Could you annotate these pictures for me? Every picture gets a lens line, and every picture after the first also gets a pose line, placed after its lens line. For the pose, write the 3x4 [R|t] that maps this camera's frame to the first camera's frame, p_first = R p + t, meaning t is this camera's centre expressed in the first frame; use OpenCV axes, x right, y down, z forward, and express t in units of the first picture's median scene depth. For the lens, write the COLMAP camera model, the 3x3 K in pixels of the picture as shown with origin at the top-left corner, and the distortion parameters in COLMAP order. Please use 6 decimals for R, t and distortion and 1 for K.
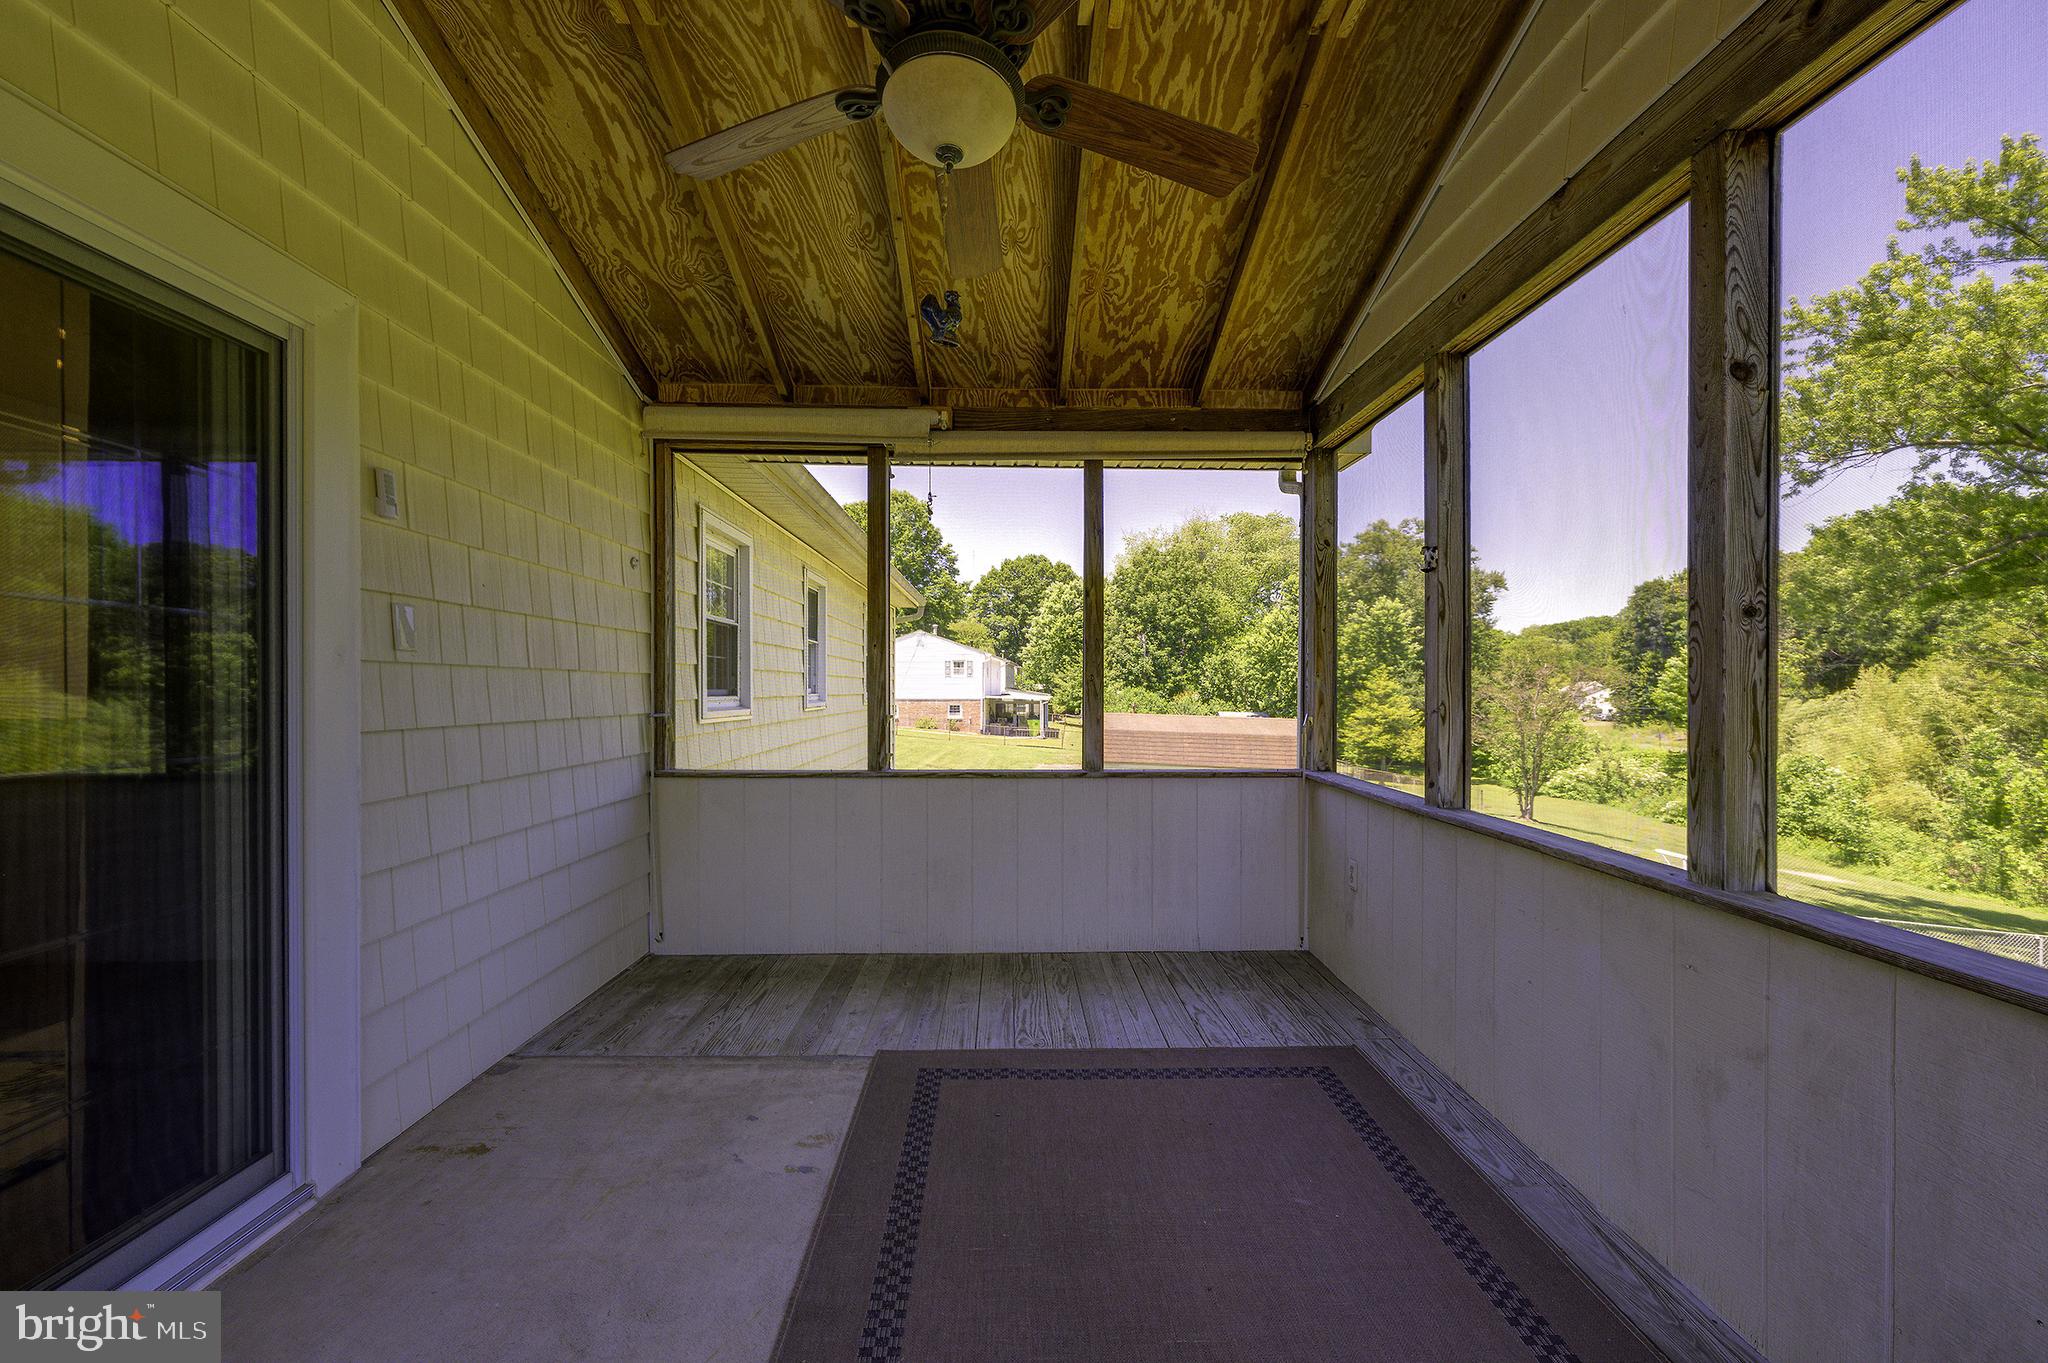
lens RADIAL K [[801.8, 0, 1014.9], [0, 801.8, 681.7], [0, 0, 1]] dist [-0.000571, 0.000031]
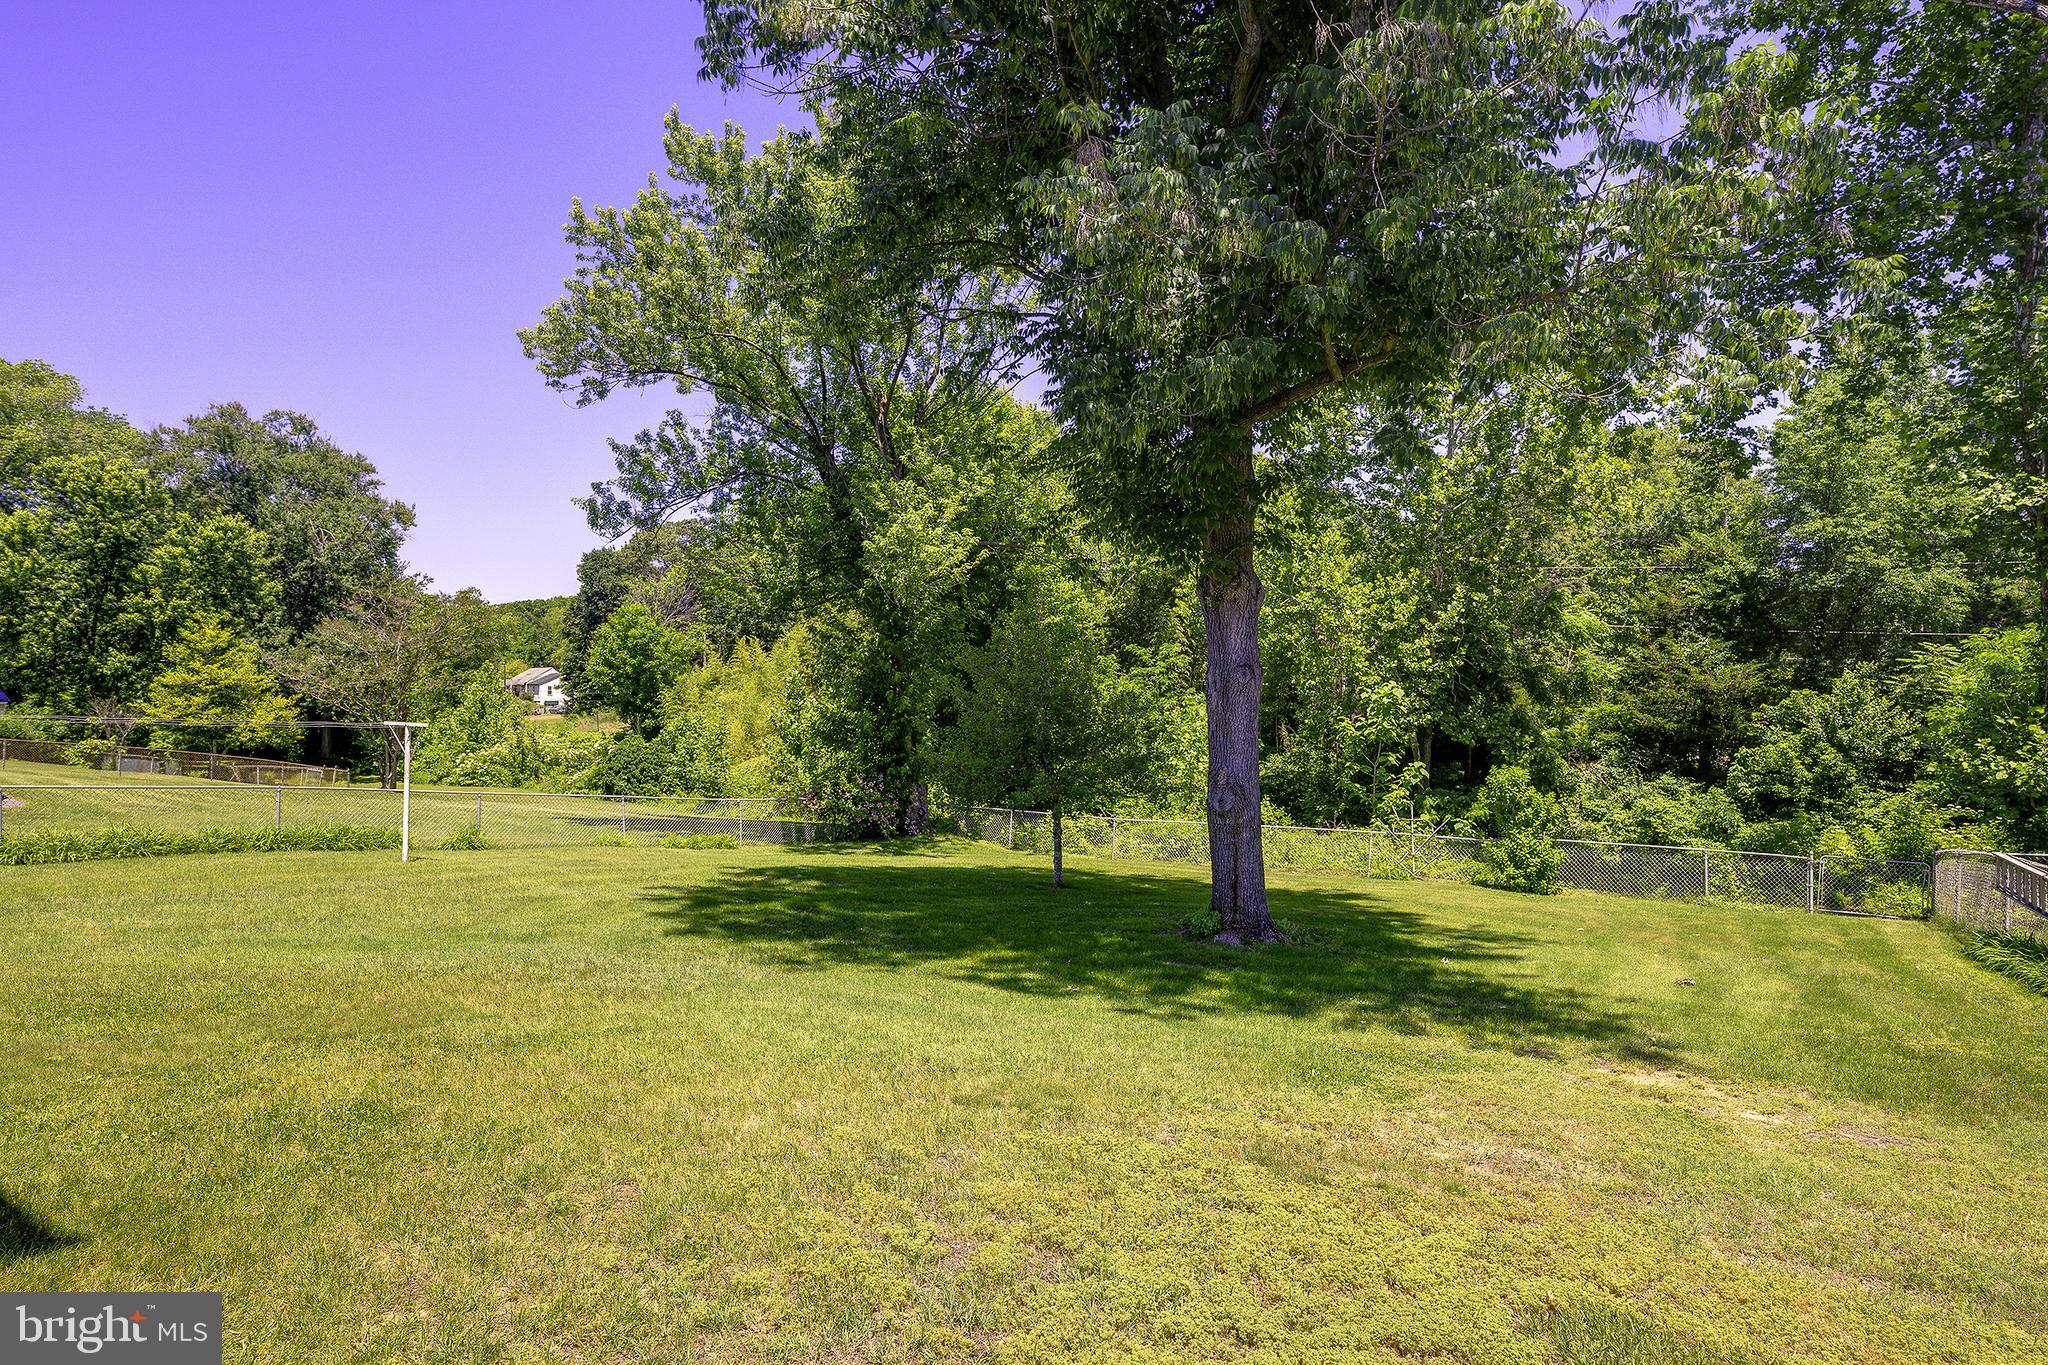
lens RADIAL K [[1090.2, 0, 1028.7], [0, 1090.2, 705.1], [0, 0, 1]] dist [0.000063, -0.000009]
pose [[0.515630, -0.019218, 0.856596, 0.024884], [-0.004826, 0.999667, 0.025333, 0.031343], [-0.856798, -0.017197, 0.515366, -0.051962]]
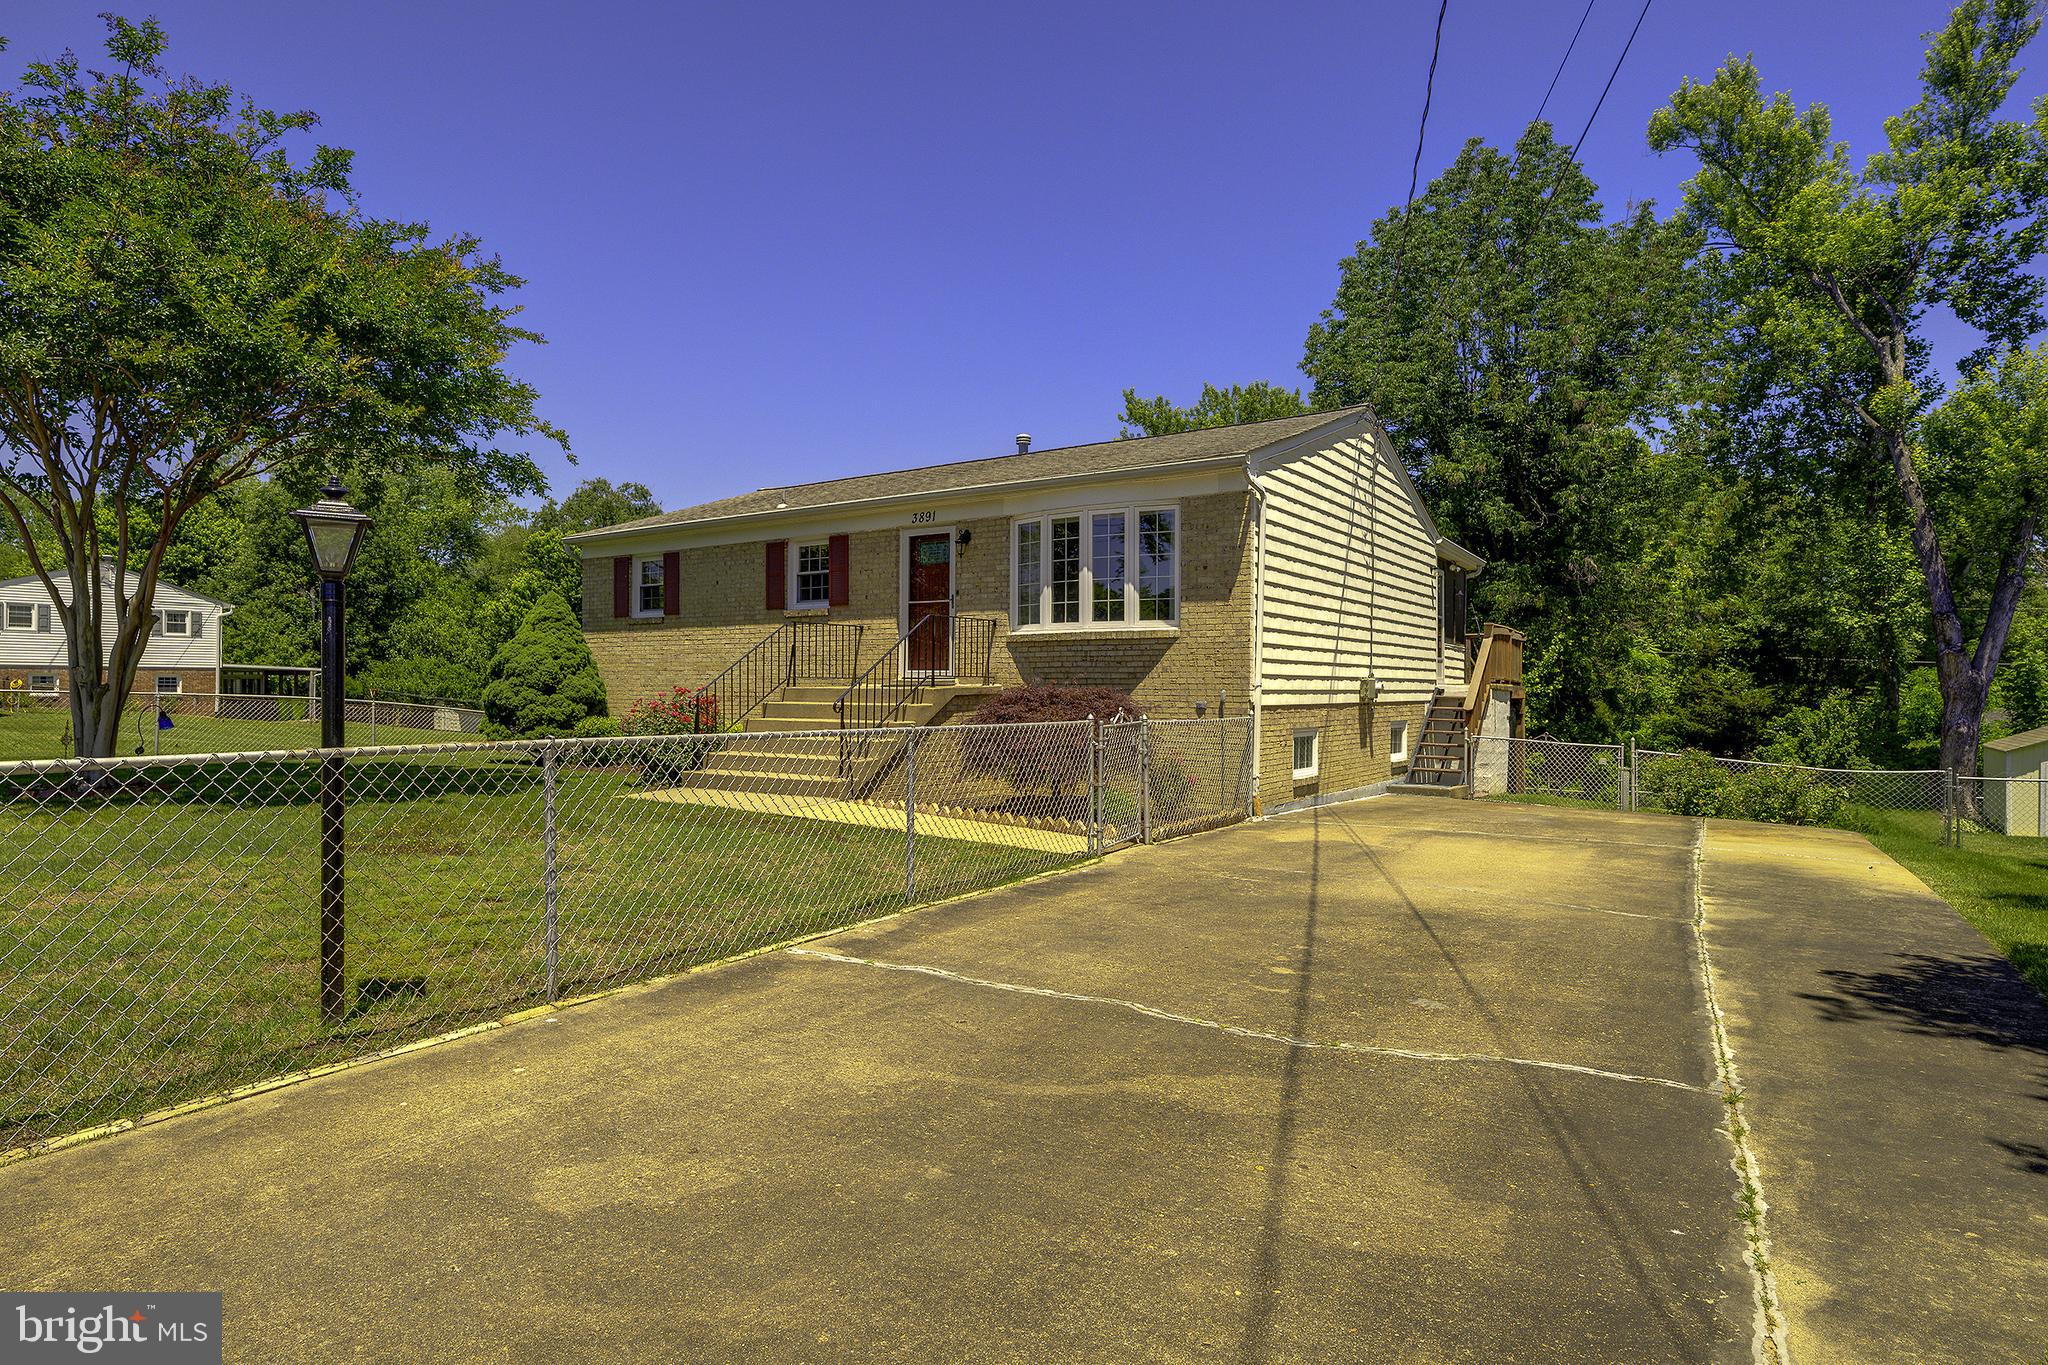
lens RADIAL K [[1090.2, 0, 1007.7], [0, 1090.2, 680.8], [0, 0, 1]] dist [0.000063, -0.000009]
pose [[0.571910, 0.002327, 0.820313, -0.393383], [-0.011126, 0.999926, 0.004921, 0.015322], [-0.820241, -0.011941, 0.571893, -0.090622]]
